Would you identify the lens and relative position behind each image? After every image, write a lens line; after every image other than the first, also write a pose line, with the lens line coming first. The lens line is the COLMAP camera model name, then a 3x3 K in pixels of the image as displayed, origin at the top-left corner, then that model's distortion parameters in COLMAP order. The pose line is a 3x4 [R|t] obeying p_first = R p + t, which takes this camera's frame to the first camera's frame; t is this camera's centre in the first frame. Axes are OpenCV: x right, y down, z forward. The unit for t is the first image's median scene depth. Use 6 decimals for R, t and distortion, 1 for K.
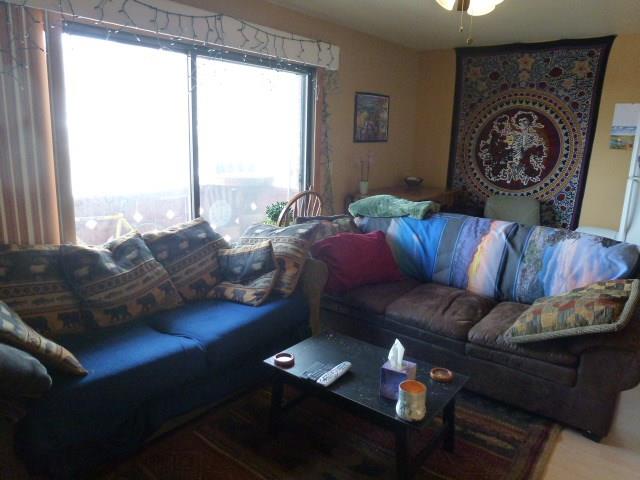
lens RADIAL K [[457.8, 0, 323.9], [0, 457.8, 237.7], [0, 0, 1]] dist [-0.068621, 0.024203]
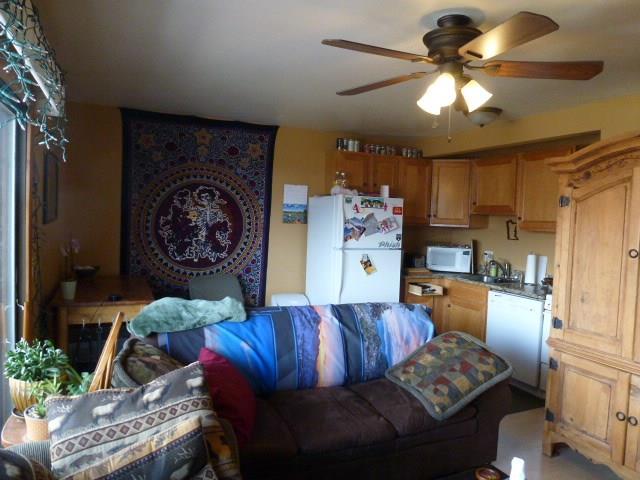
lens RADIAL K [[457.8, 0, 322.4], [0, 457.8, 242.0], [0, 0, 1]] dist [-0.068621, 0.024203]
pose [[0.455228, -0.058153, 0.888474, -0.318966], [0.168784, 0.985408, -0.021982, -0.100622], [-0.874231, 0.159967, 0.458400, 0.355046]]
